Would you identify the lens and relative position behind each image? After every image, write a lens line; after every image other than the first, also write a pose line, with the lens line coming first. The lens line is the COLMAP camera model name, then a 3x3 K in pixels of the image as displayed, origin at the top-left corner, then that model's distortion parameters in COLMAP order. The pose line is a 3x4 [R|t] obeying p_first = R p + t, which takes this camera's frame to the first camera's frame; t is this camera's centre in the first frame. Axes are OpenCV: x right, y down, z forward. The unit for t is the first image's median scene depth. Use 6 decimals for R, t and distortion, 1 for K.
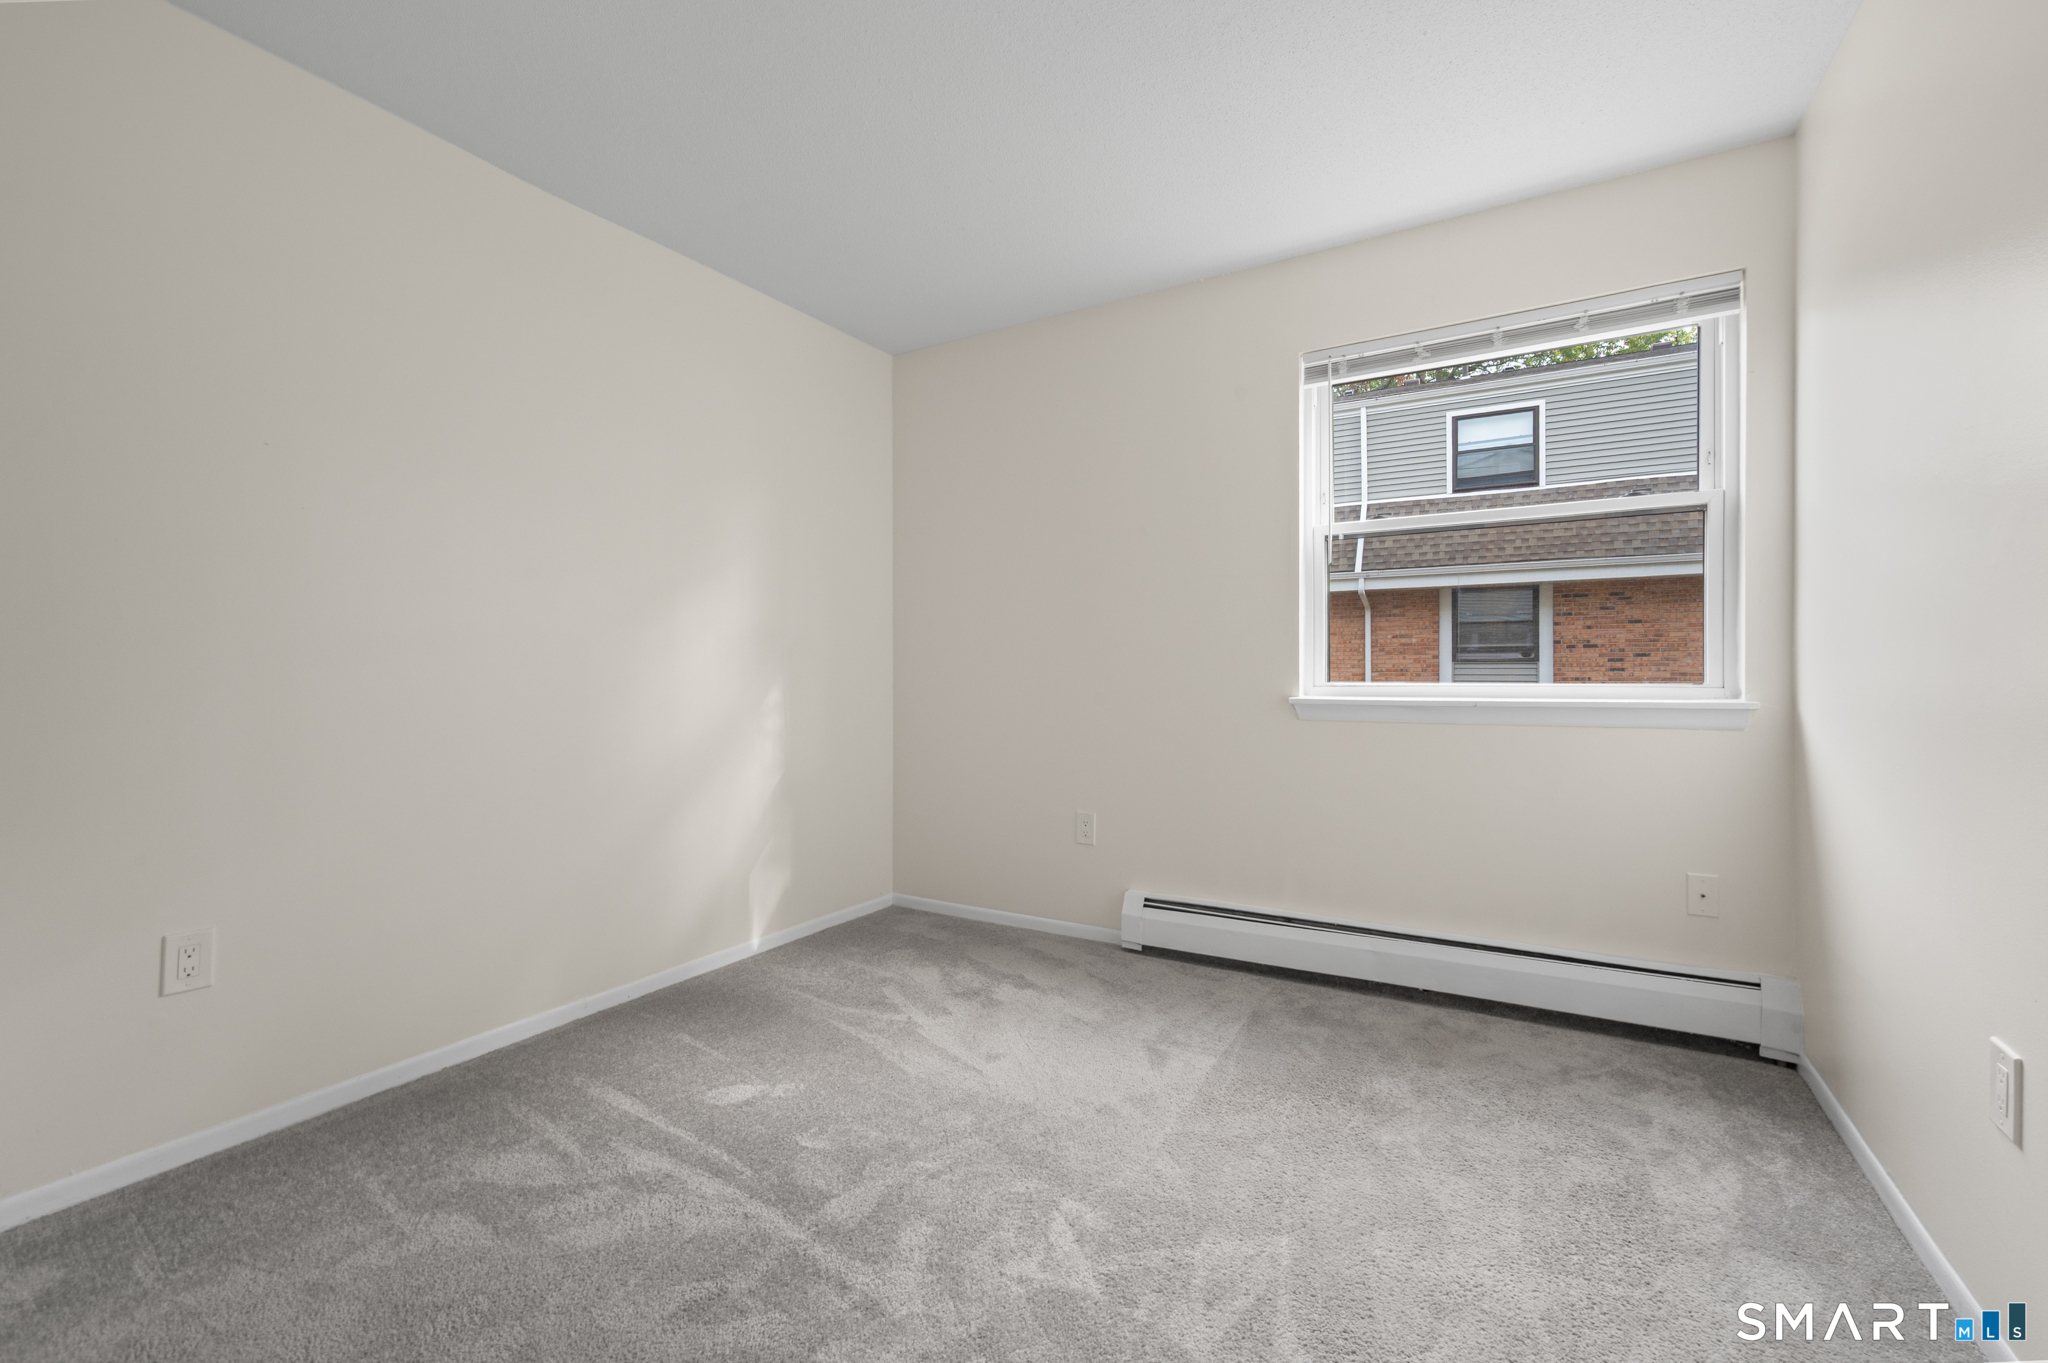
lens RADIAL K [[833.2, 0, 1031.7], [0, 833.2, 678.2], [0, 0, 1]] dist [0.000049, 0.000035]
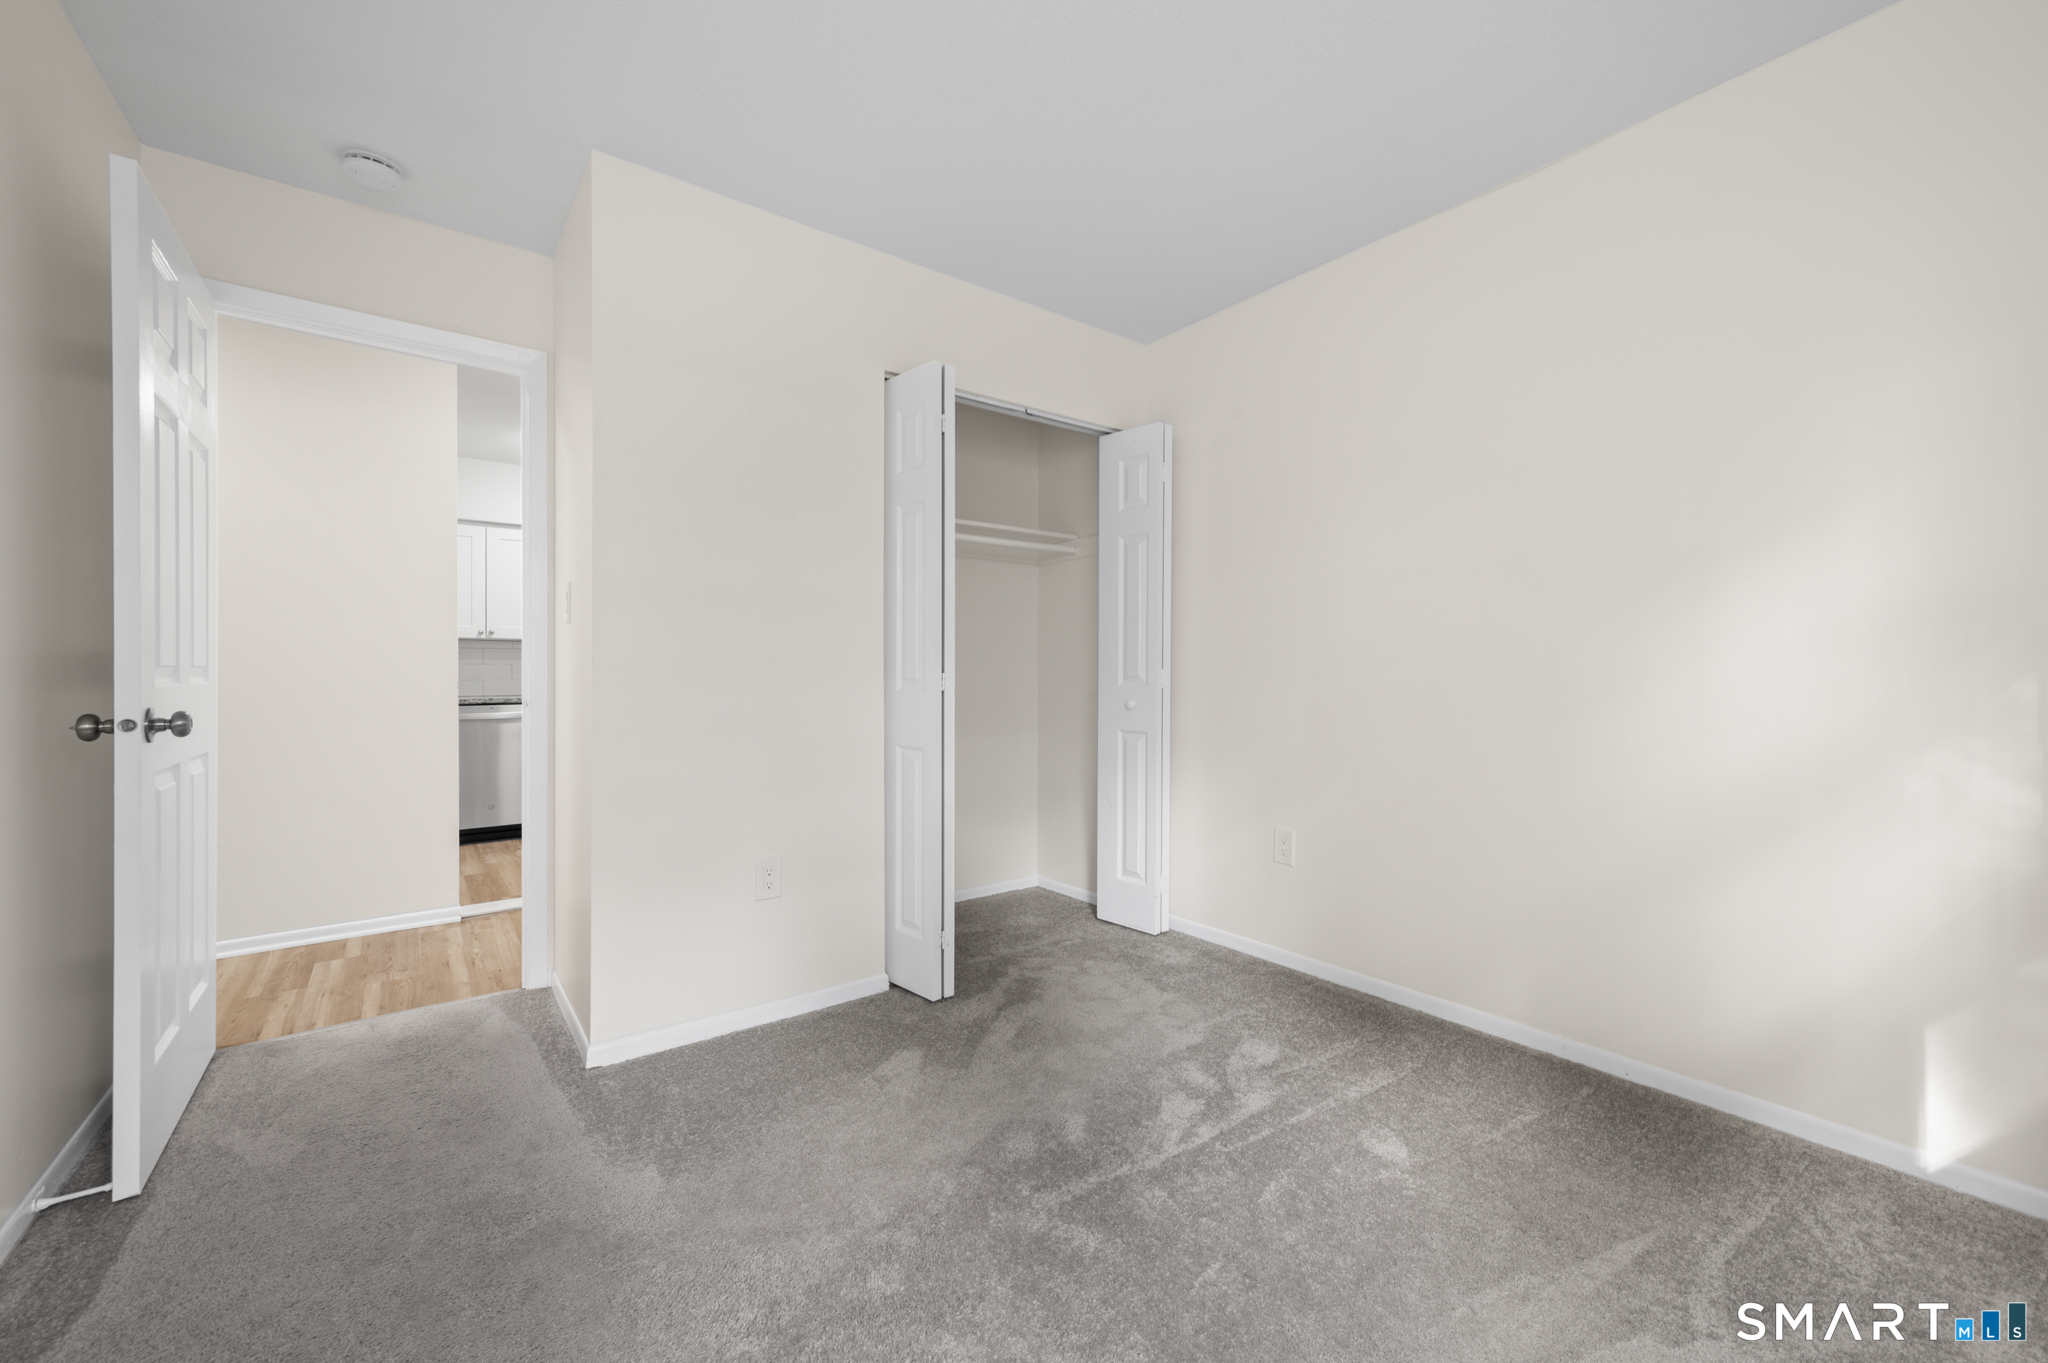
lens RADIAL K [[833.2, 0, 1031.7], [0, 833.2, 678.2], [0, 0, 1]] dist [0.000049, 0.000035]
pose [[-0.385345, 0.000741, -0.922772, 0.182758], [-0.008202, 0.999957, 0.004228, 0.002241], [0.922736, 0.009198, -0.385323, 0.304770]]
